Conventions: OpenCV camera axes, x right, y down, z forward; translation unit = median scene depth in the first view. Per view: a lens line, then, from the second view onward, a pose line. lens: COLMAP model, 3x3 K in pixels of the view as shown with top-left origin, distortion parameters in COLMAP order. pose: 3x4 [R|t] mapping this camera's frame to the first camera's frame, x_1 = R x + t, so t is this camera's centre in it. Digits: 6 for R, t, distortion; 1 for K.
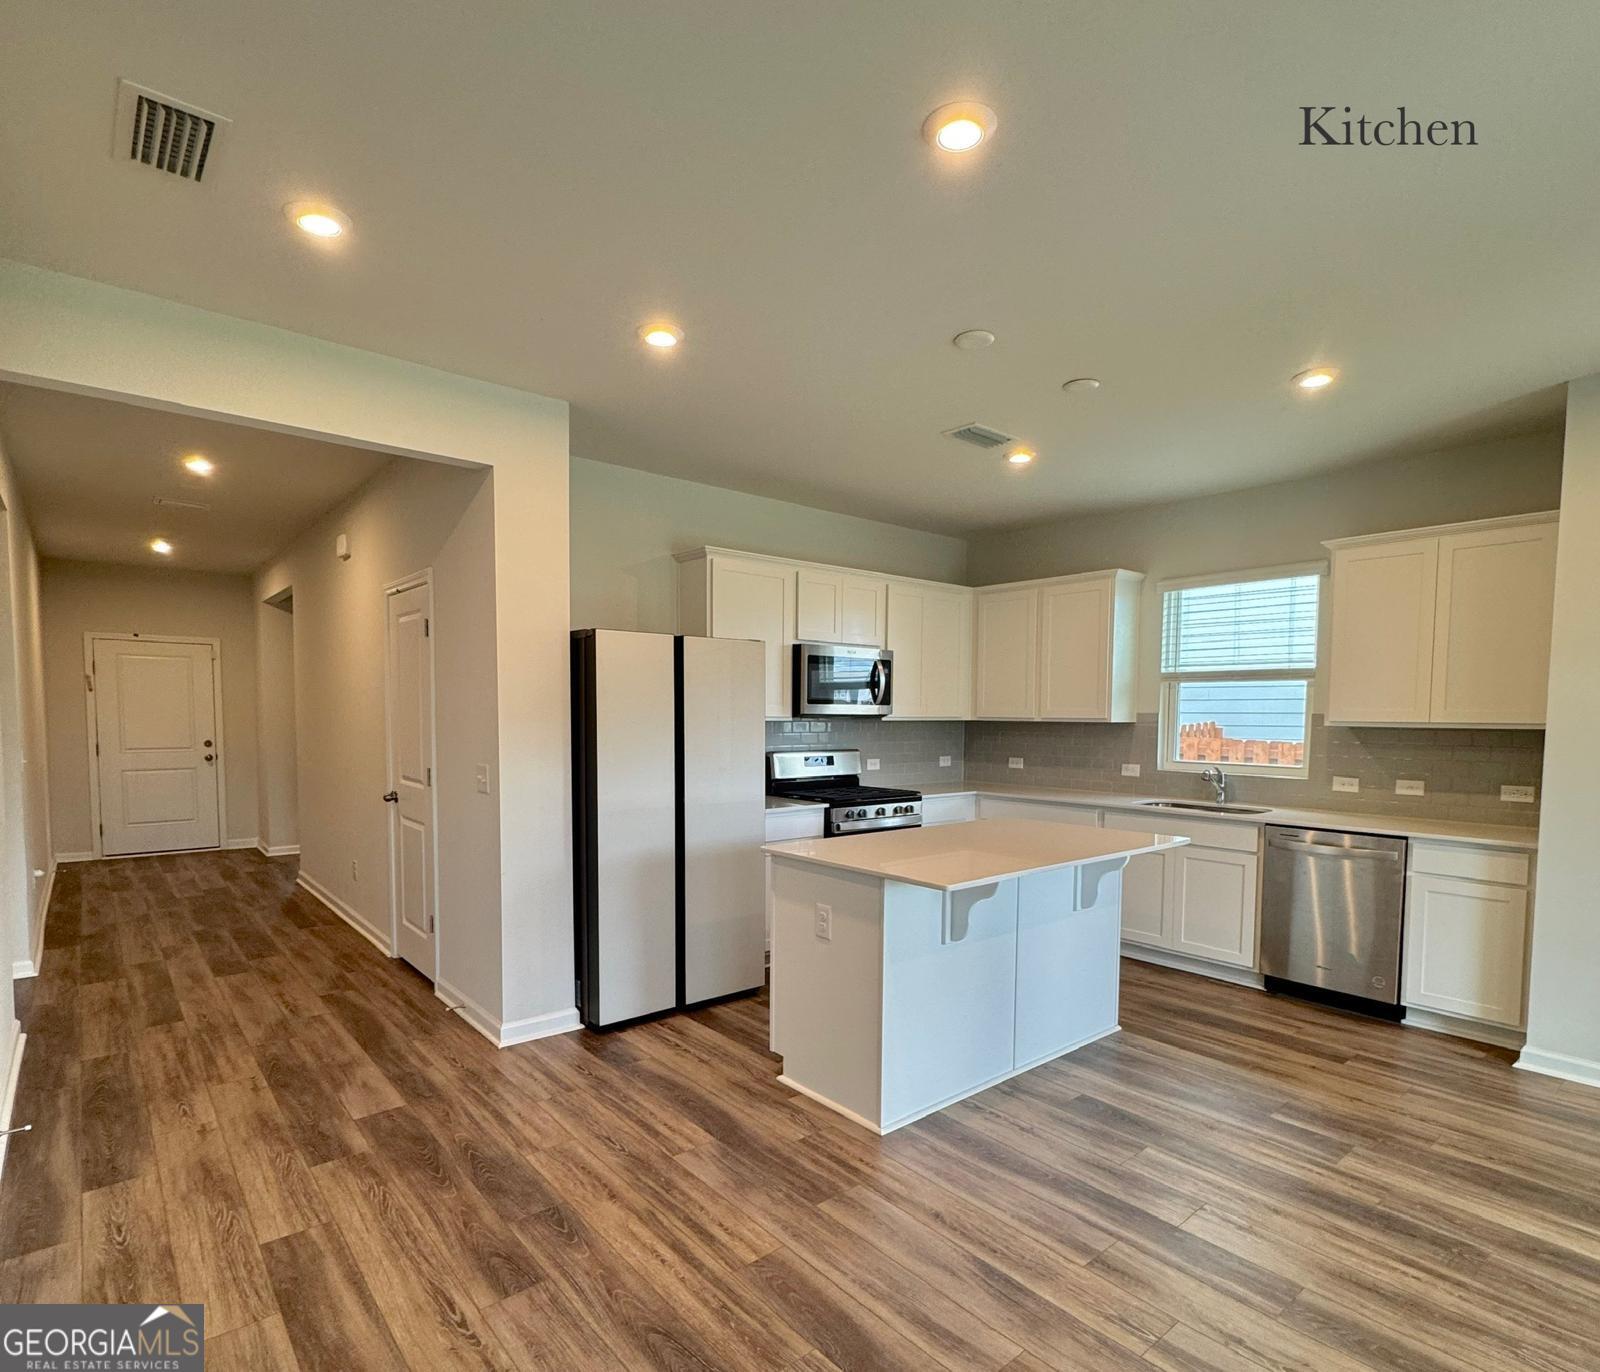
lens RADIAL K [[841.9, 0, 799.1], [0, 841.9, 765.4], [0, 0, 1]] dist [-0.001655, 0.000449]
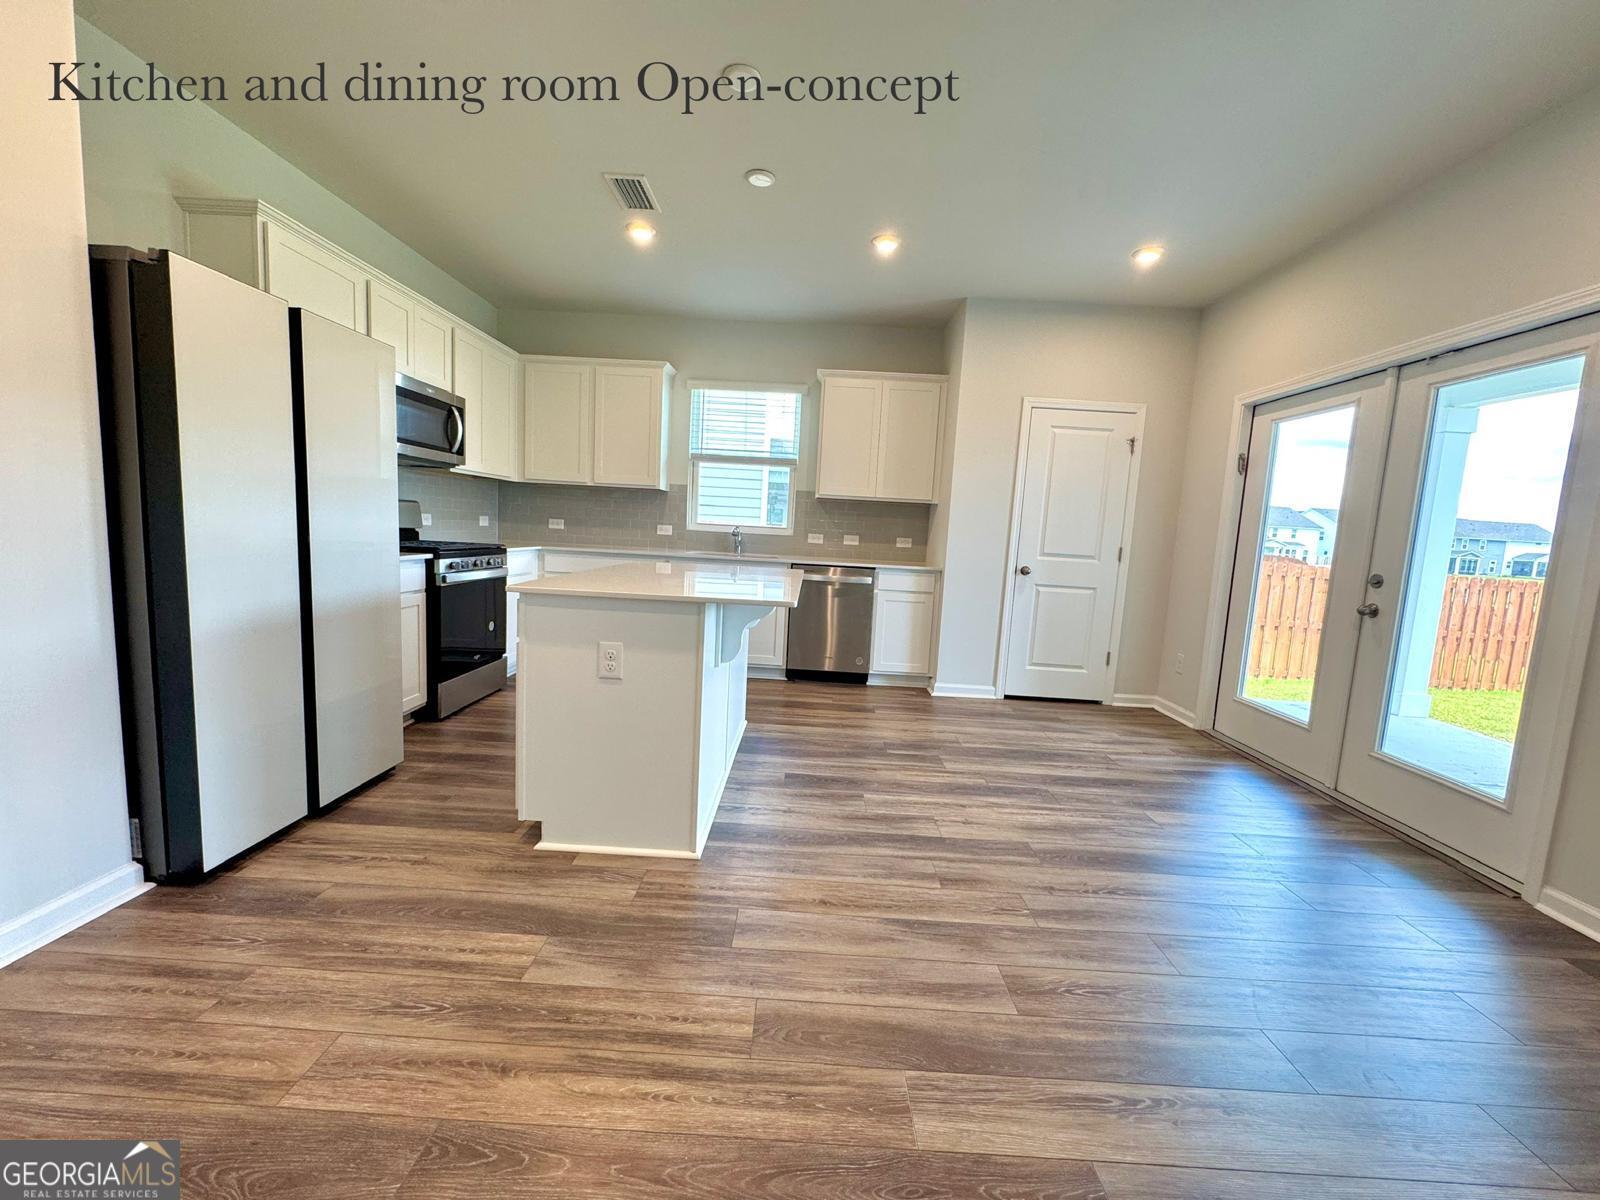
lens RADIAL K [[636.5, 0, 802.8], [0, 636.5, 598.0], [0, 0, 1]] dist [-0.001338, -0.000047]
pose [[0.662165, -0.056147, 0.747252, -0.316323], [-0.001829, 0.997065, 0.076538, 0.058169], [-0.749356, -0.052048, 0.660119, 0.356081]]
